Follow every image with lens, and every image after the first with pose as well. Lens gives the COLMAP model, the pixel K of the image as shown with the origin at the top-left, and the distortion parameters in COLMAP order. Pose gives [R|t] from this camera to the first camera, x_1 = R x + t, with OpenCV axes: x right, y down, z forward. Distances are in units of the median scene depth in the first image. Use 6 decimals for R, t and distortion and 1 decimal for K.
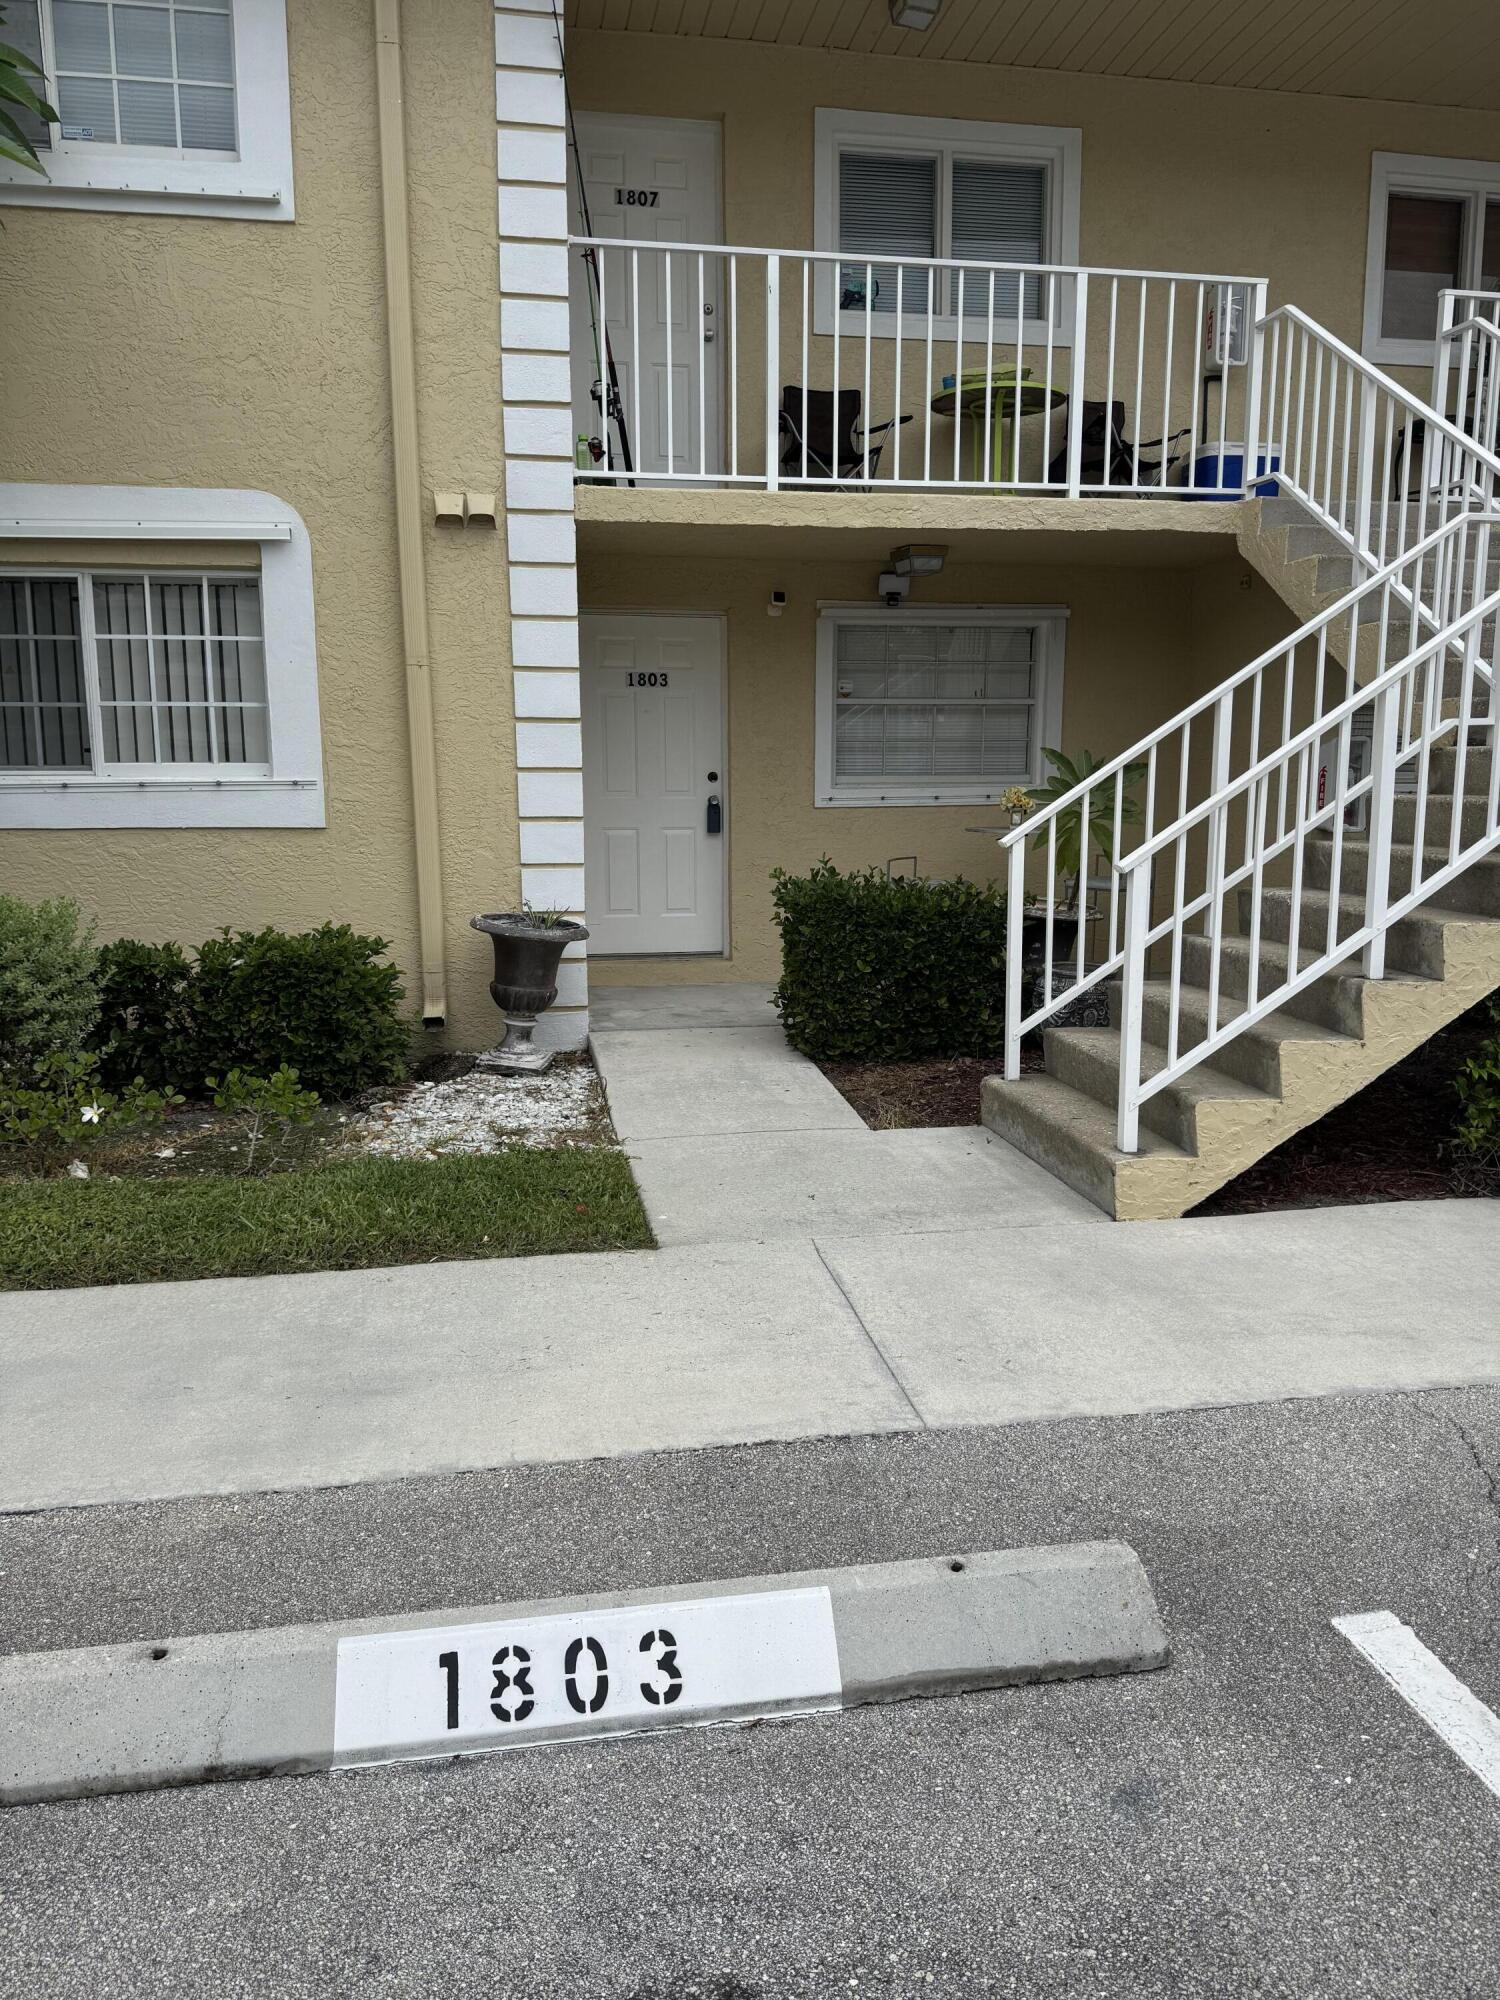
lens RADIAL K [[1427.6, 0, 750.6], [0, 1427.6, 1015.9], [0, 0, 1]] dist [0.053045, -0.082522]
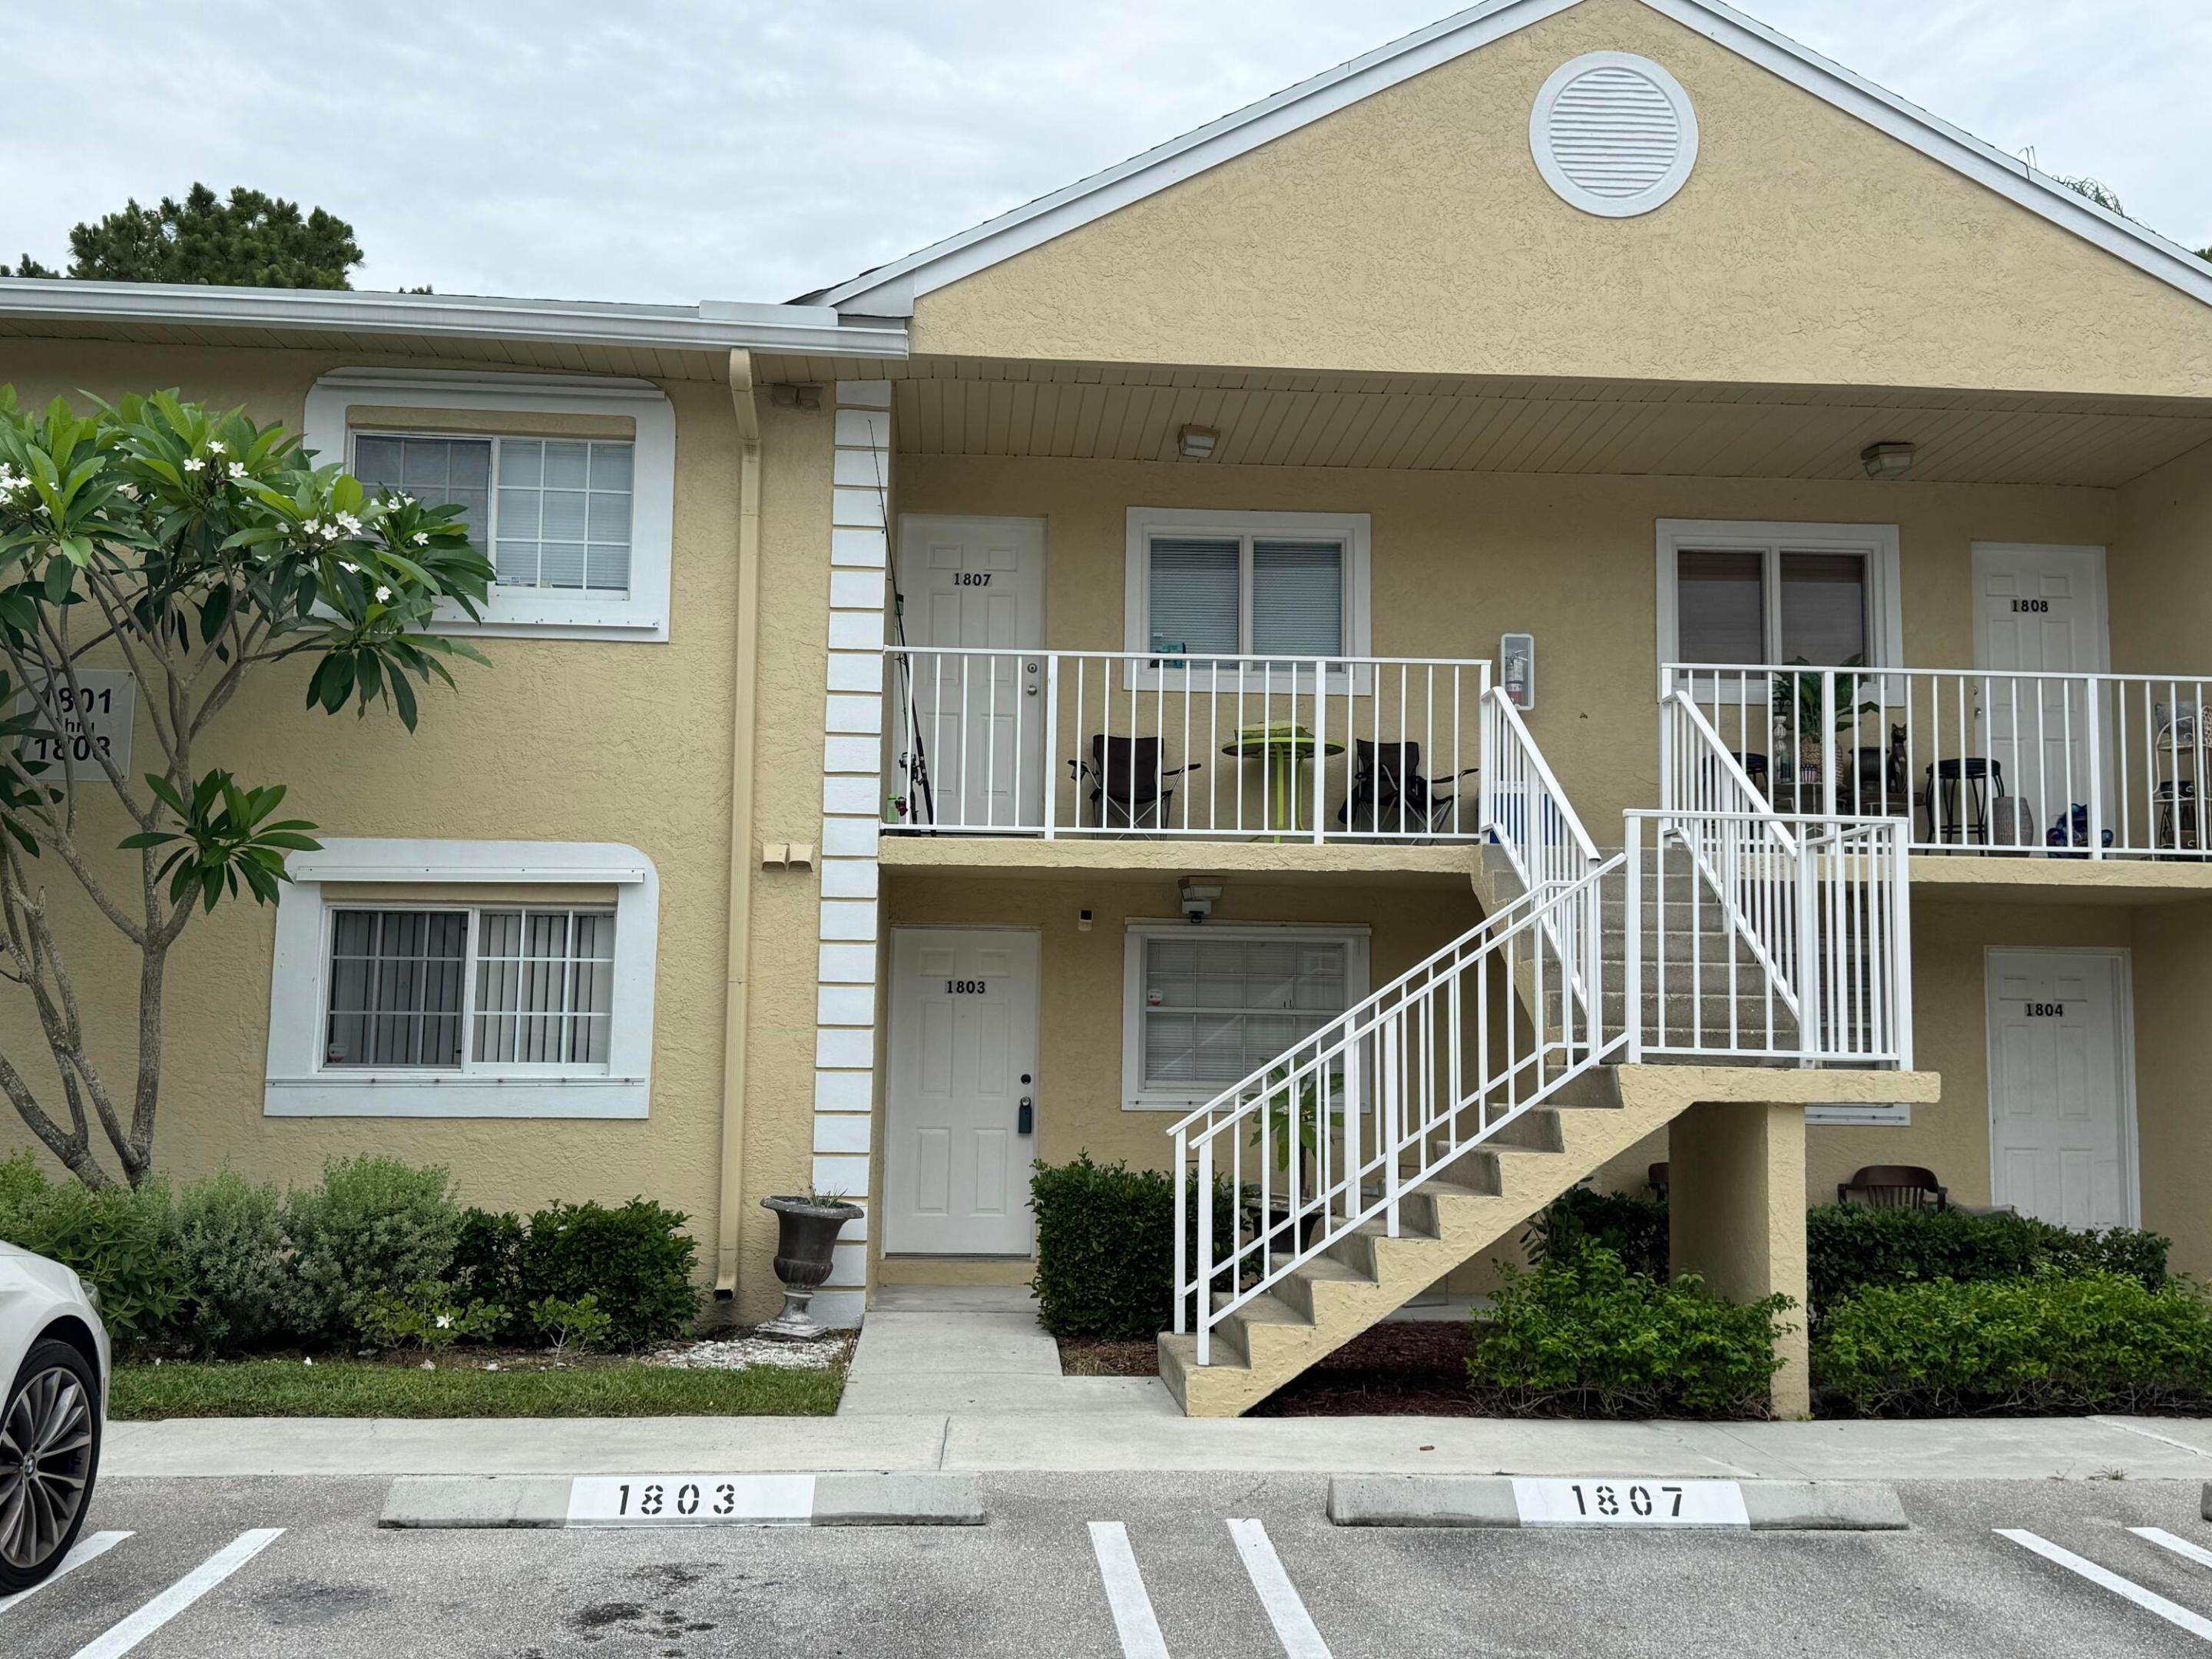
lens RADIAL K [[2198.9, 0, 1109.9], [0, 2198.9, 833.8], [0, 0, 1]] dist [0.055007, 0.000000]
pose [[0.993900, 0.003800, -0.110216, 0.280487], [-0.034312, 0.960460, -0.276296, 0.132113], [0.104808, 0.278392, 0.954732, -0.755185]]
